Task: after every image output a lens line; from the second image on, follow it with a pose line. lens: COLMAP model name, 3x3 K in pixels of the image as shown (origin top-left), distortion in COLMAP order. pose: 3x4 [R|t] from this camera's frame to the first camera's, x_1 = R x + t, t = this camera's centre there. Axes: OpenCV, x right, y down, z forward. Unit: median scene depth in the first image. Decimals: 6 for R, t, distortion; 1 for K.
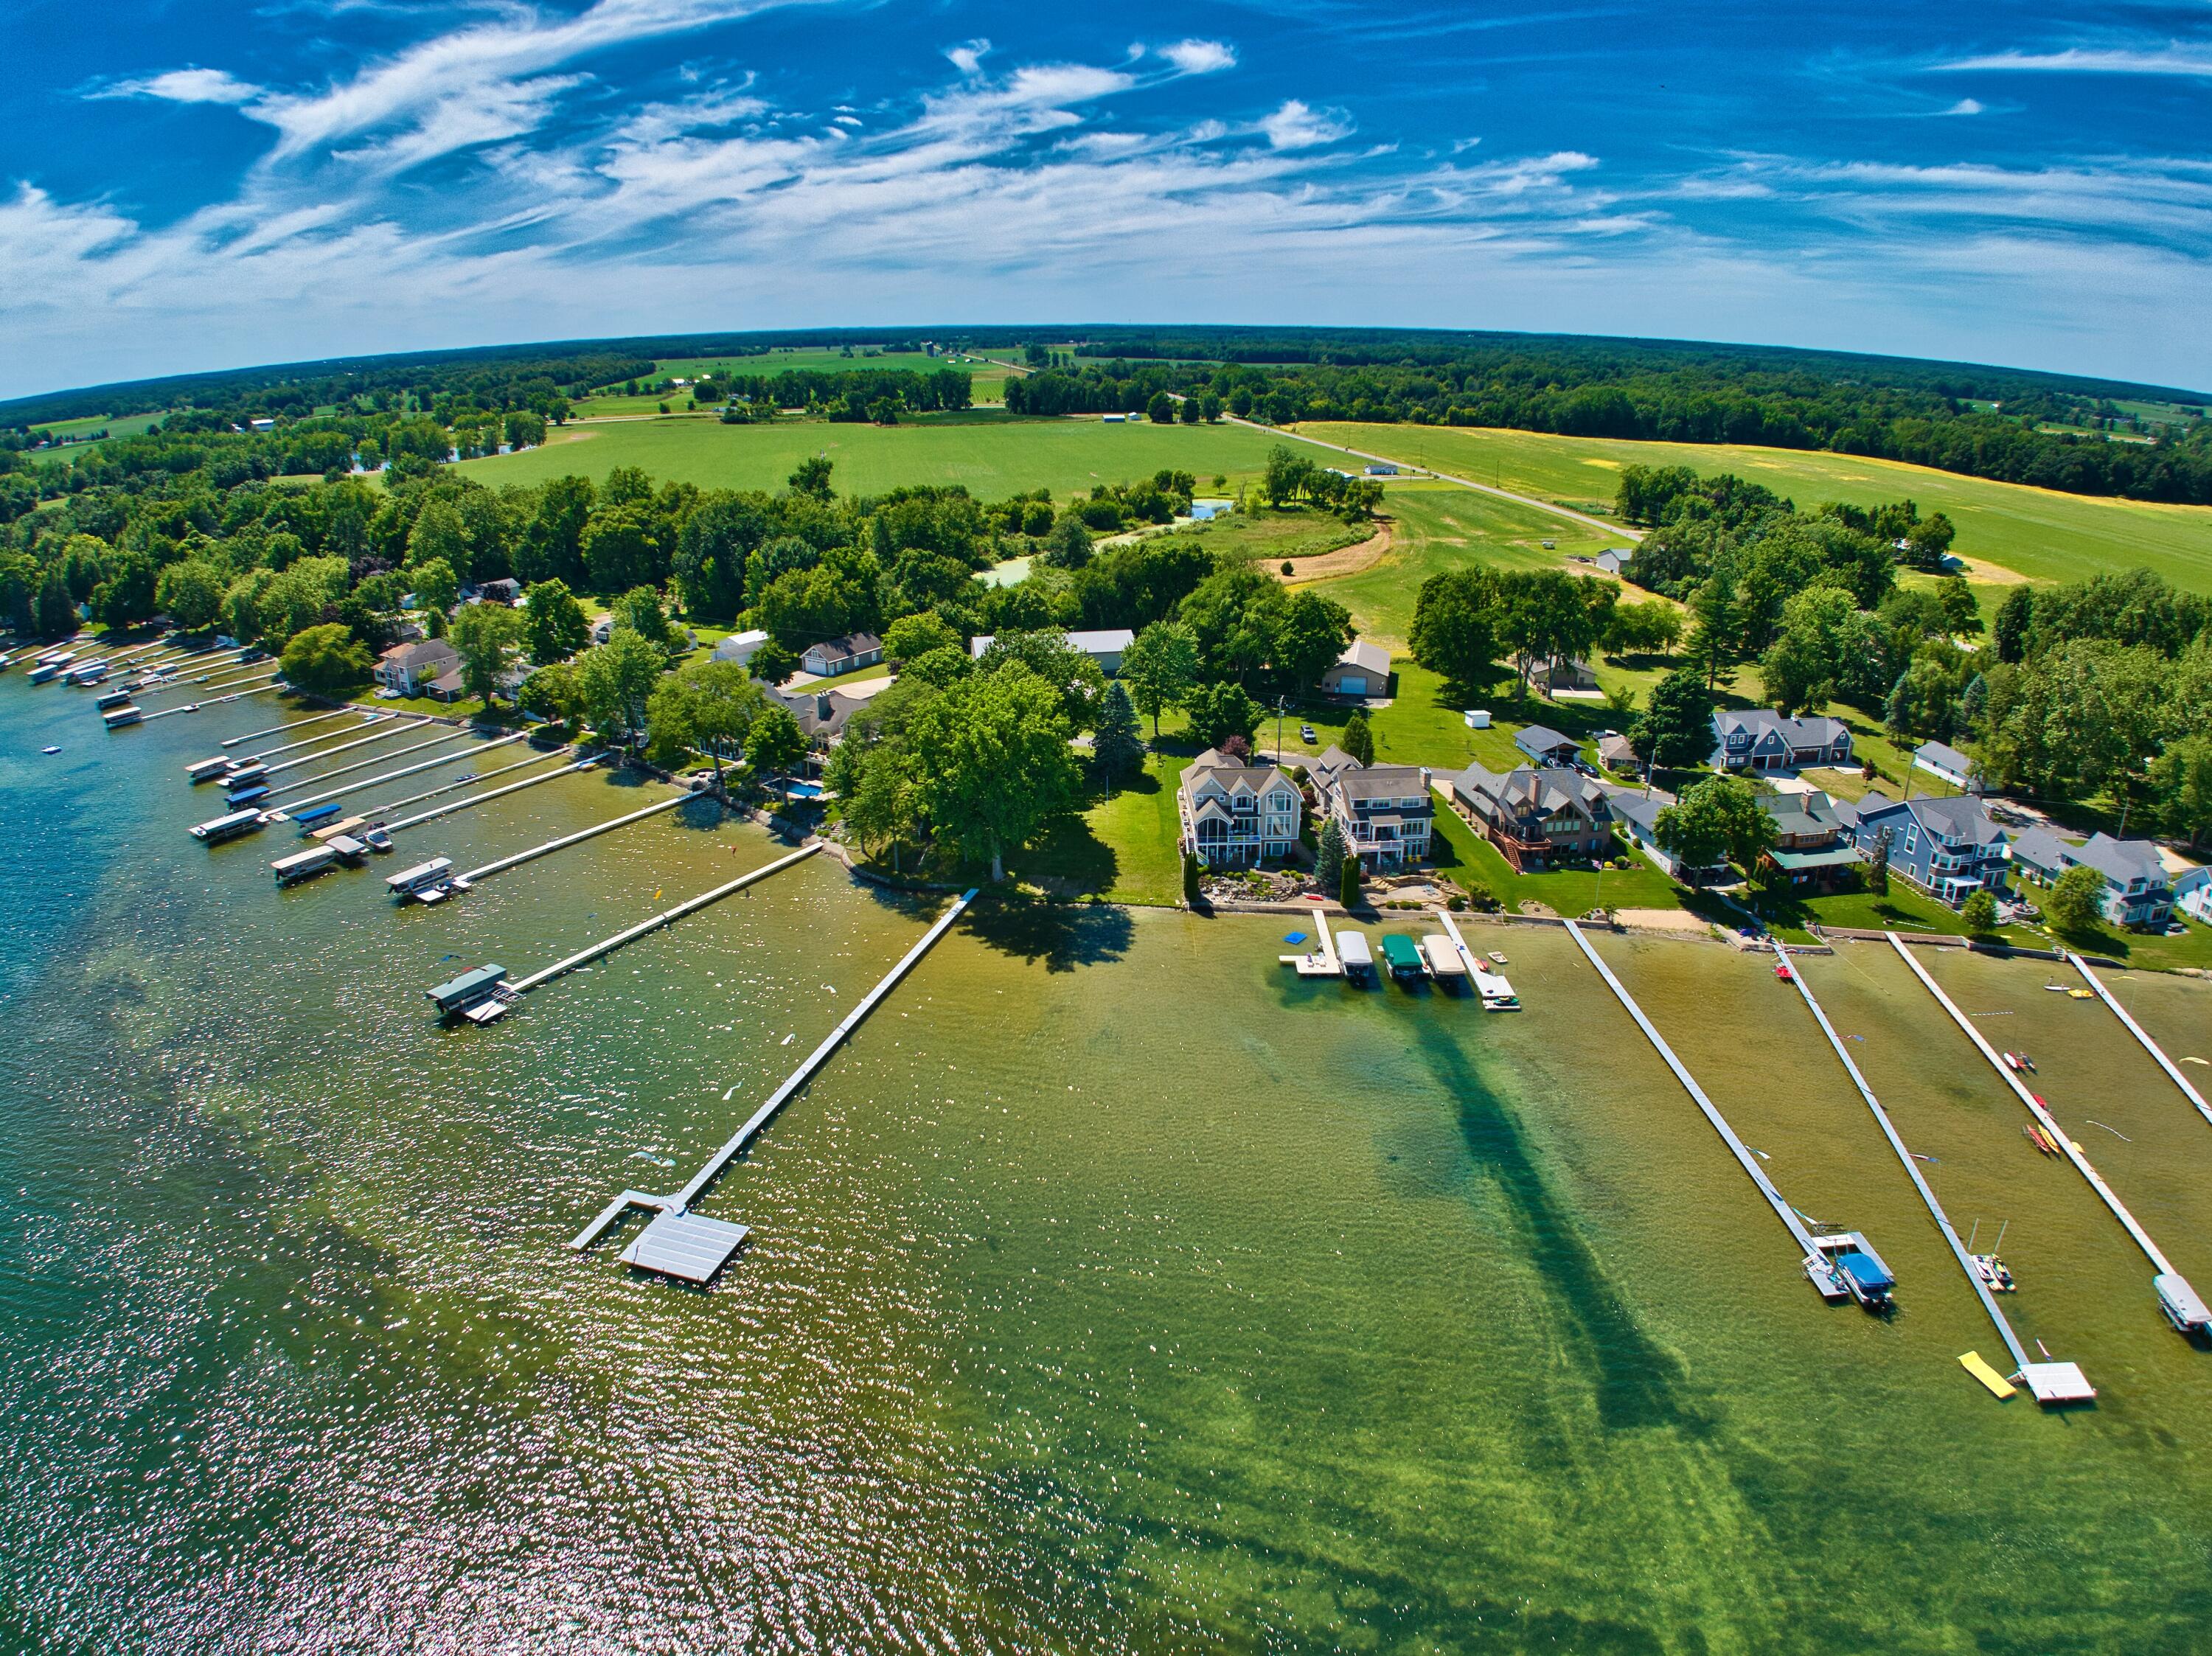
lens RADIAL K [[1357.7, 0, 1103.6], [0, 1357.7, 832.3], [0, 0, 1]] dist [-0.172798, 0.020151]
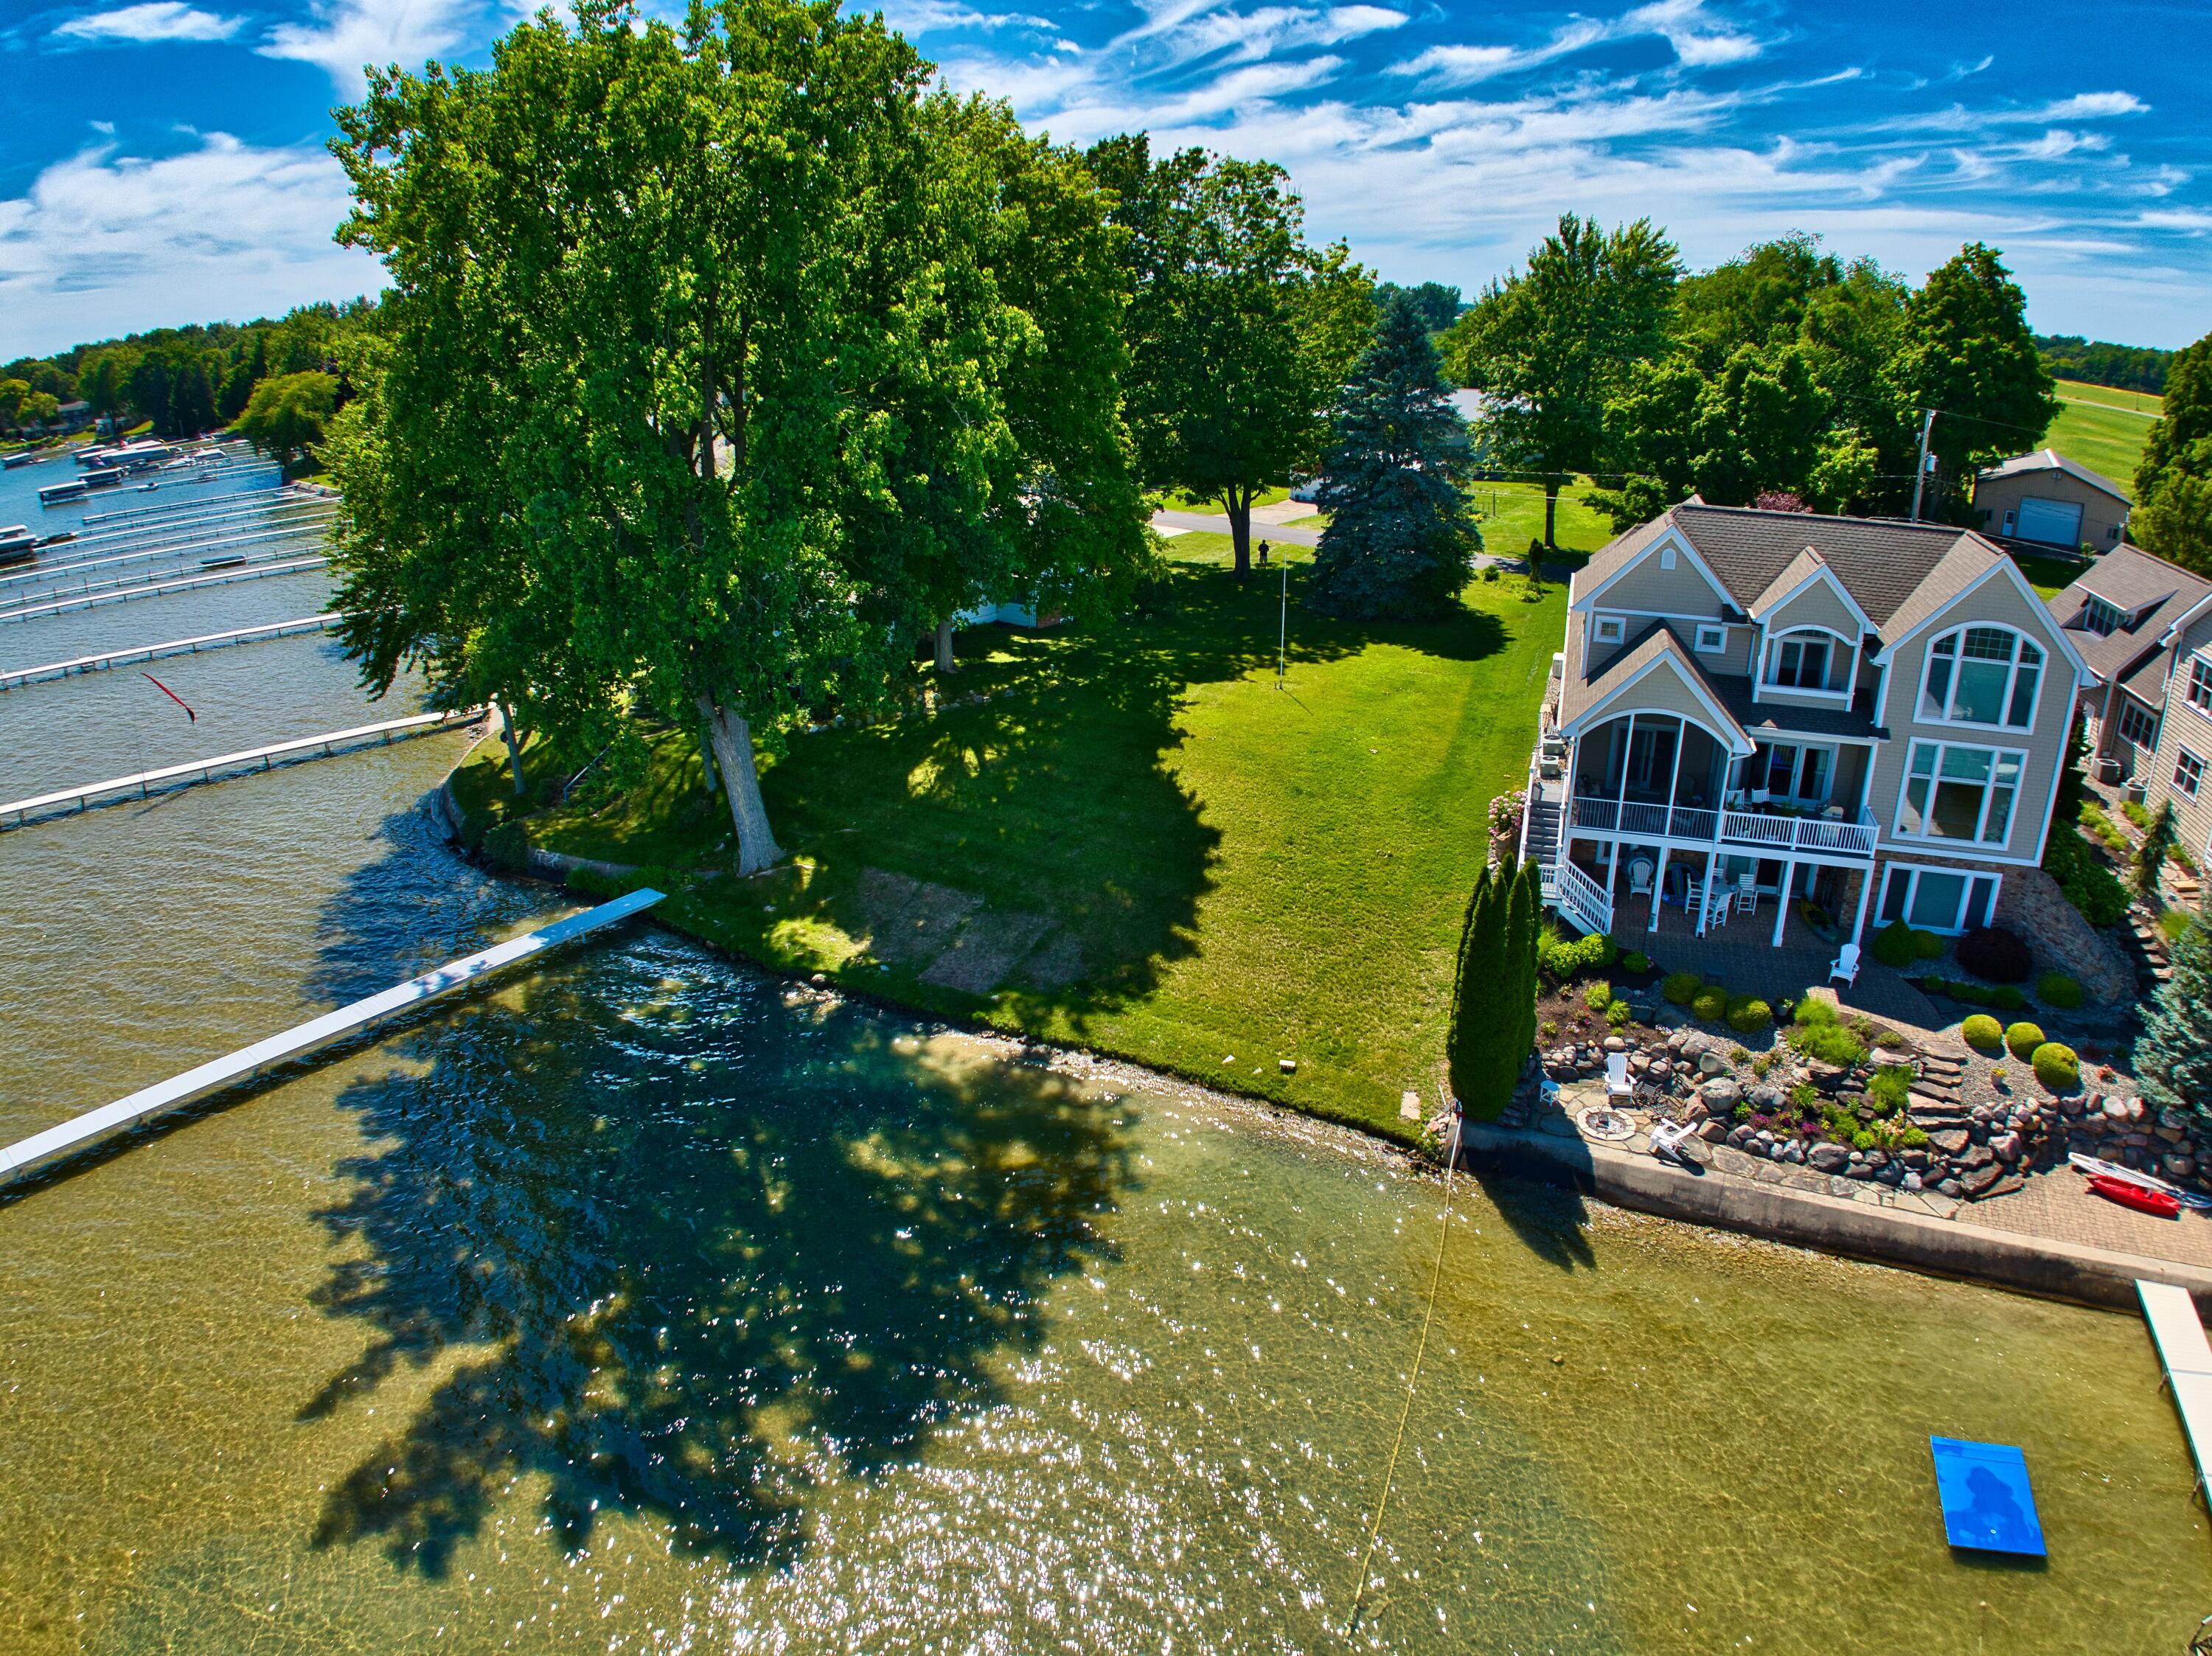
lens RADIAL K [[1357.7, 0, 1103.6], [0, 1357.7, 832.3], [0, 0, 1]] dist [-0.172798, 0.020151]
pose [[0.938231, 0.124617, -0.322790, 0.069861], [-0.117323, 0.992204, 0.042038, 0.009094], [0.325512, -0.001571, 0.945537, 0.797220]]
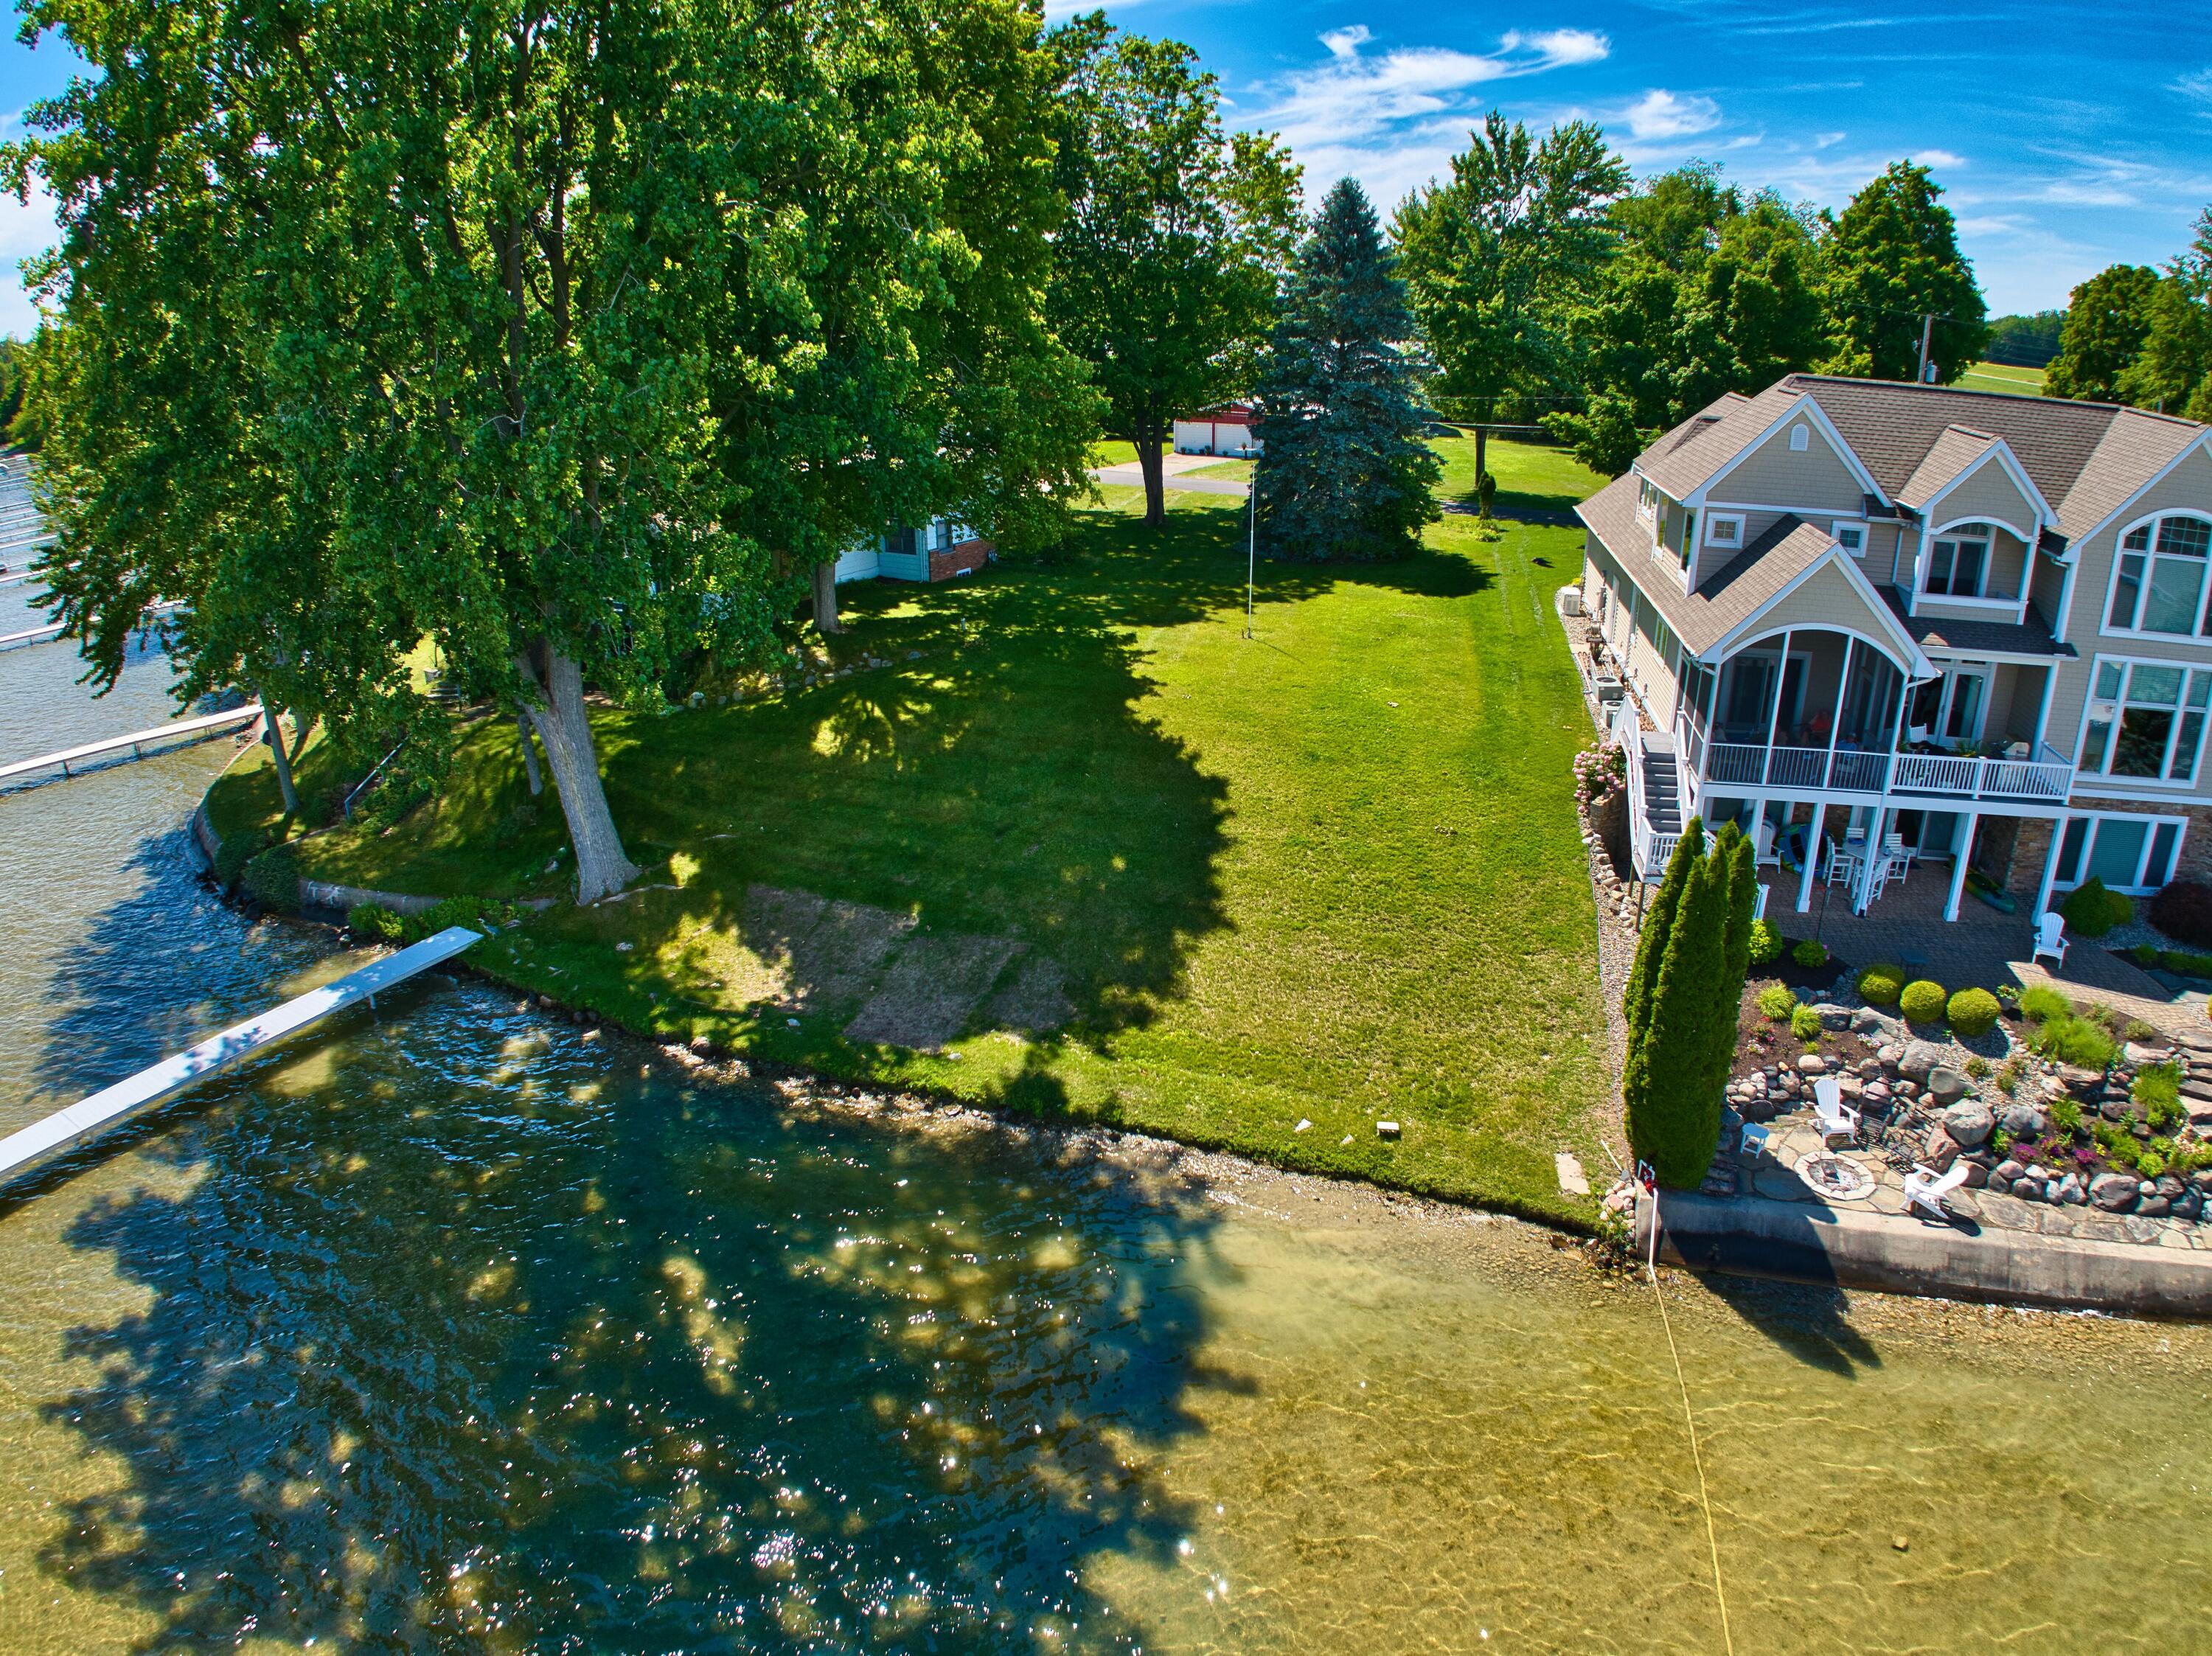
lens RADIAL K [[1388.2, 0, 1114.7], [0, 1388.2, 819.0], [0, 0, 1]] dist [-0.179657, 0.023357]
pose [[0.976679, 0.077086, -0.200391, 0.033003], [-0.074338, 0.997007, 0.021216, 0.014885], [0.201427, -0.005825, 0.979486, 0.847406]]
